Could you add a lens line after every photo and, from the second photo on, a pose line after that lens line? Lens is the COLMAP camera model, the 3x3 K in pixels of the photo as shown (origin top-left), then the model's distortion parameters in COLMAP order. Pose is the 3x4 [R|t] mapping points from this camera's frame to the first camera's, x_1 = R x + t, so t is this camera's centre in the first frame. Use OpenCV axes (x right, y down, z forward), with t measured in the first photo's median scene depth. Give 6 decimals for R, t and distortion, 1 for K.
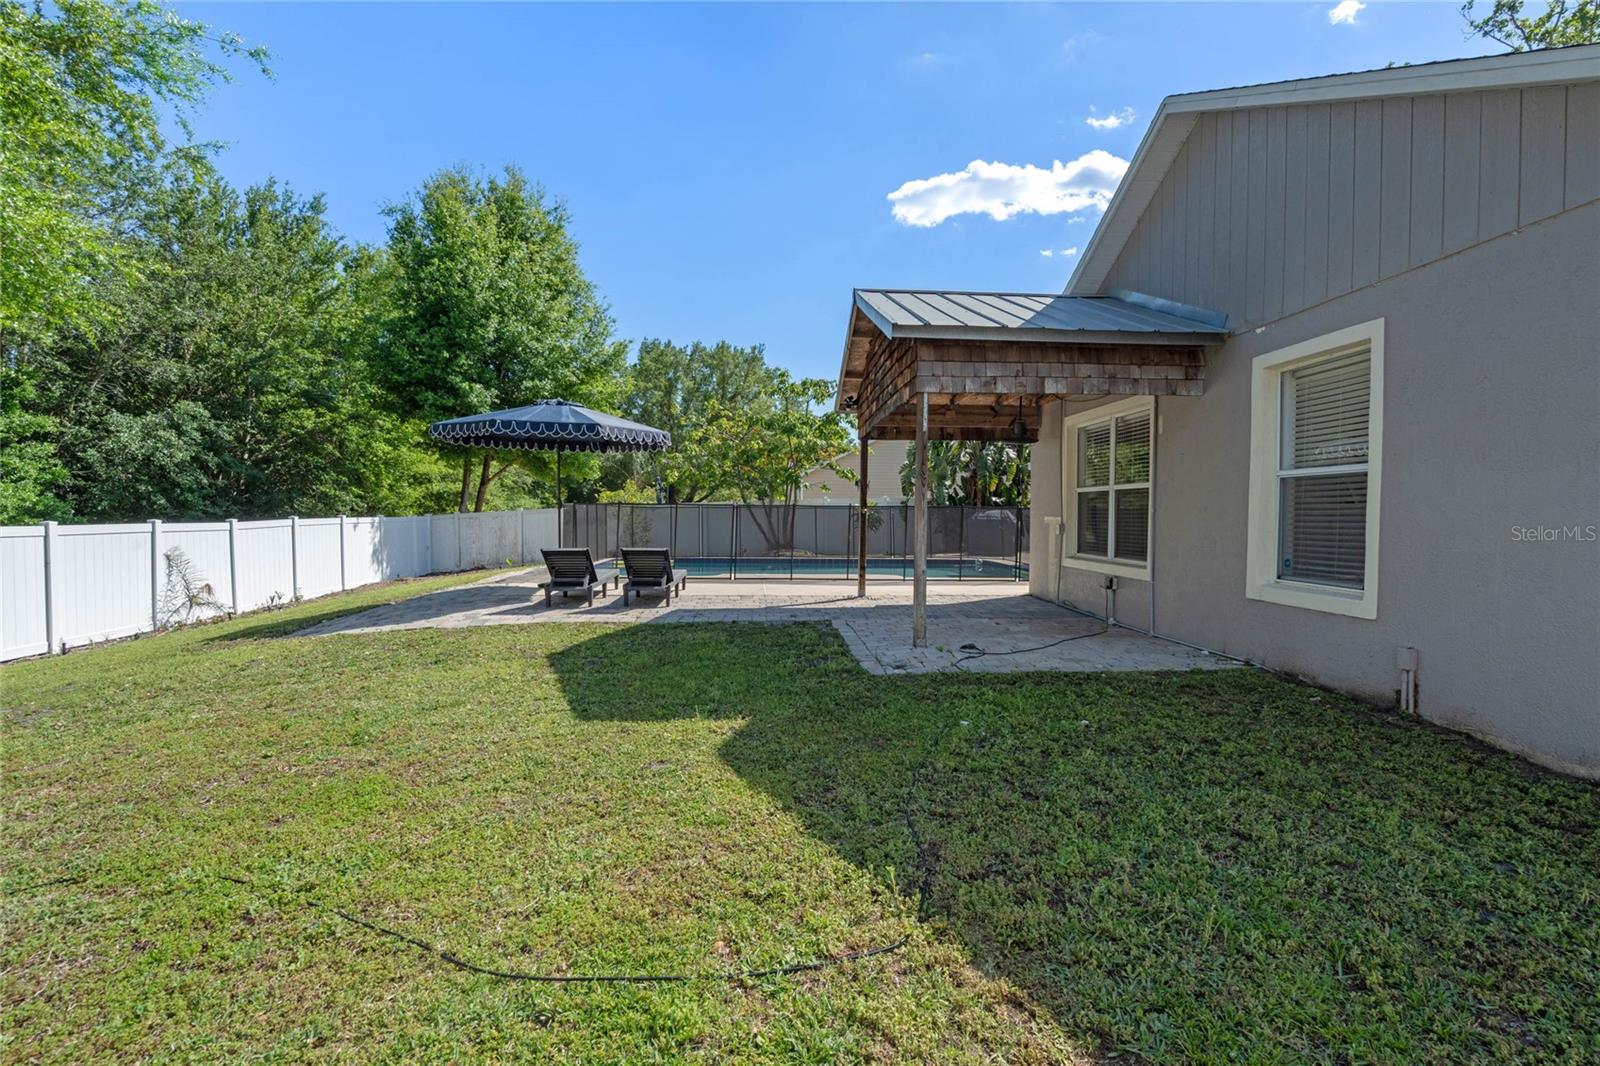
lens RADIAL K [[726.1, 0, 806.5], [0, 726.1, 533.0], [0, 0, 1]] dist [-0.001699, 0.002030]
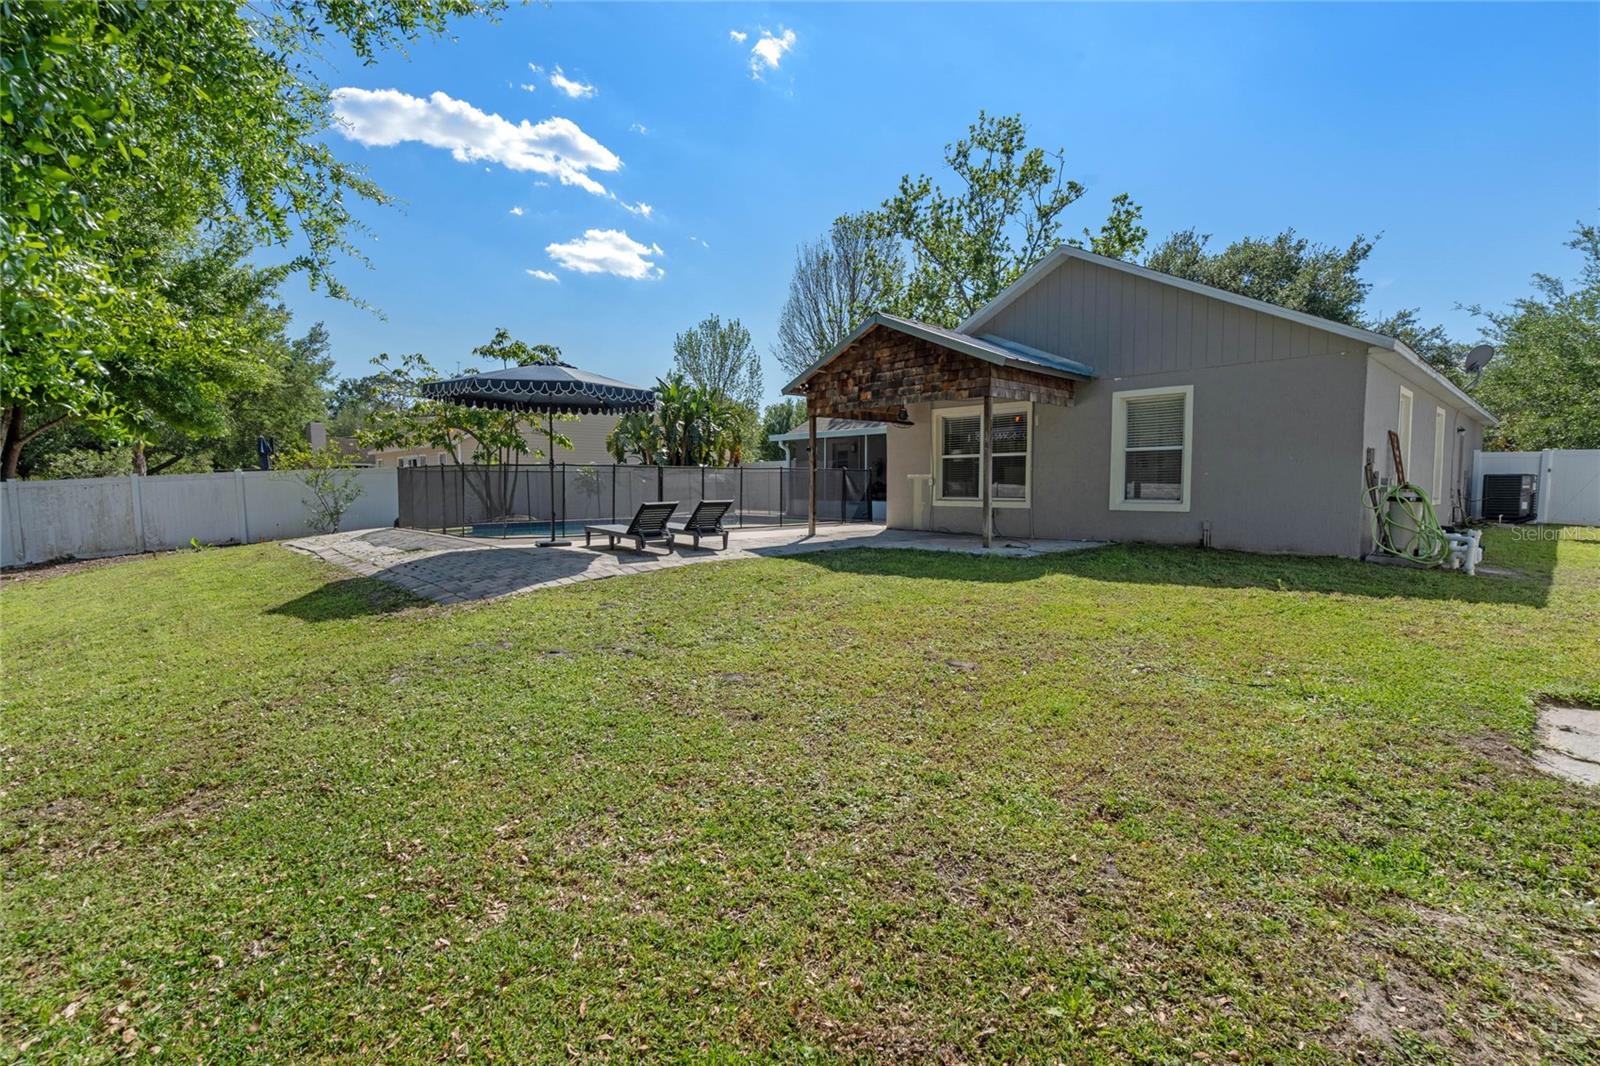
lens RADIAL K [[726.1, 0, 827.2], [0, 726.1, 524.7], [0, 0, 1]] dist [-0.001699, 0.002030]
pose [[0.748683, -0.050779, 0.660981, -0.415088], [0.028633, 0.998609, 0.044284, 0.005526], [-0.662310, -0.014228, 0.749095, -0.000712]]
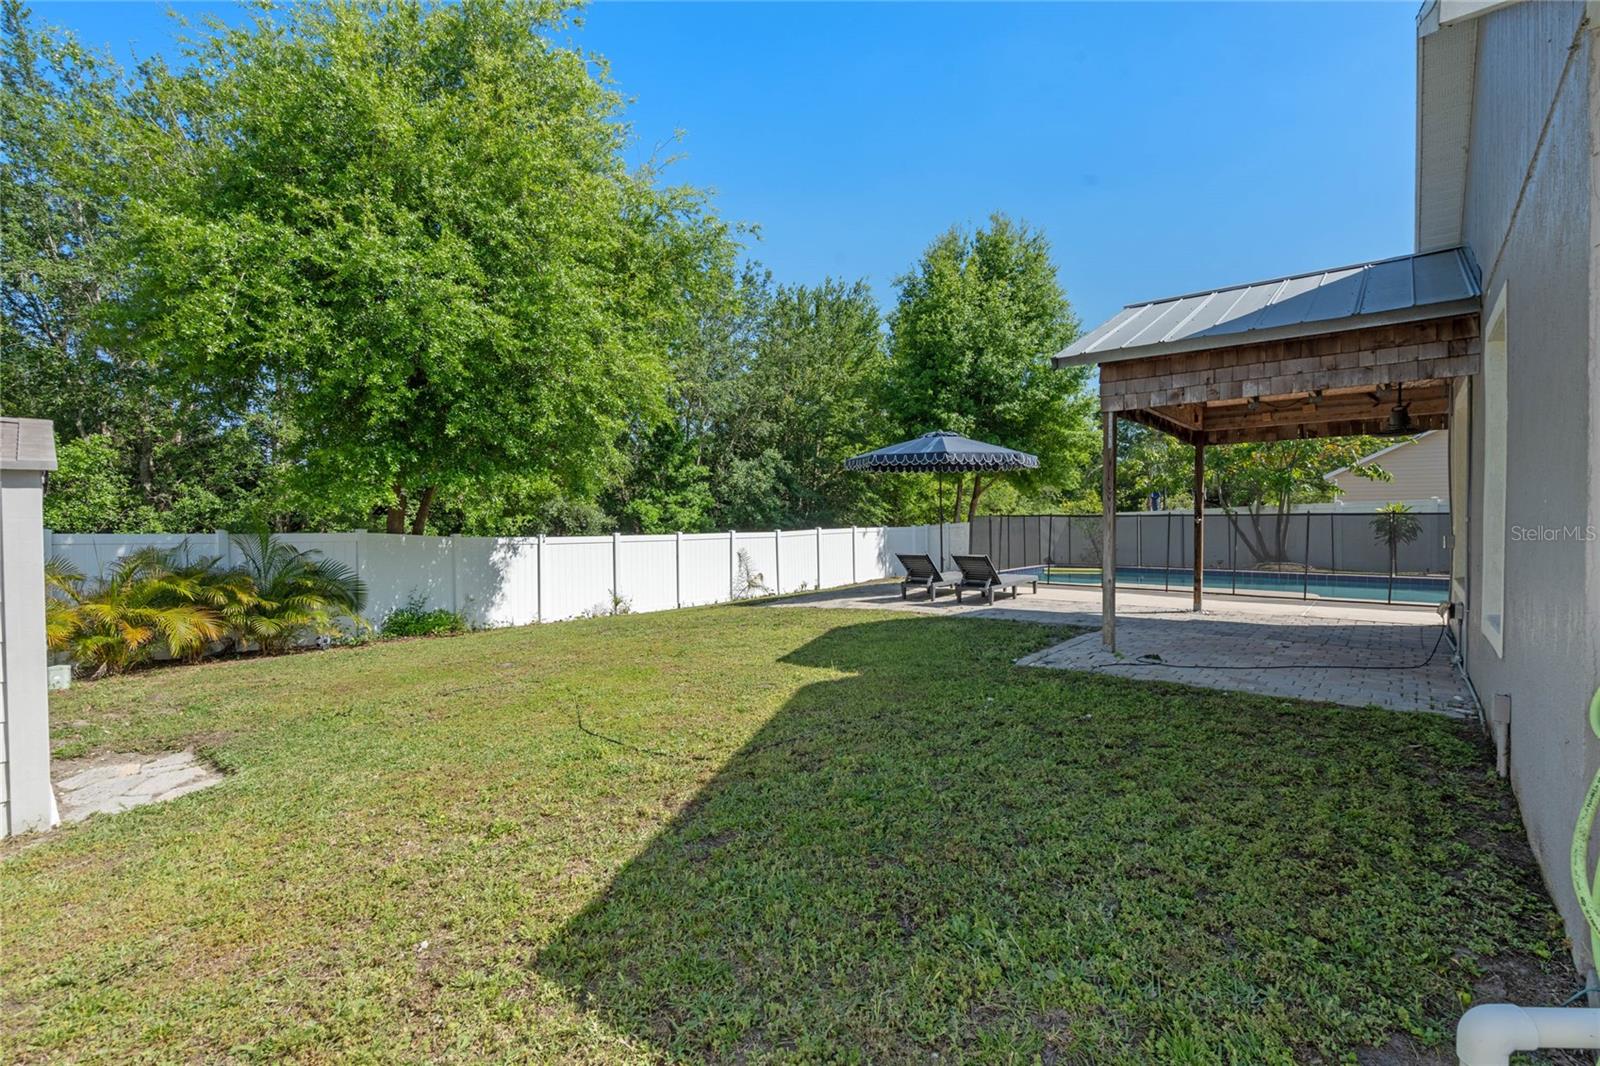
lens RADIAL K [[726.1, 0, 803.1], [0, 726.1, 529.0], [0, 0, 1]] dist [-0.001699, 0.002030]
pose [[0.735524, -0.003310, -0.677491, 0.183019], [-0.007606, 0.999885, -0.013142, -0.001512], [0.677456, 0.014819, 0.735414, -0.027264]]
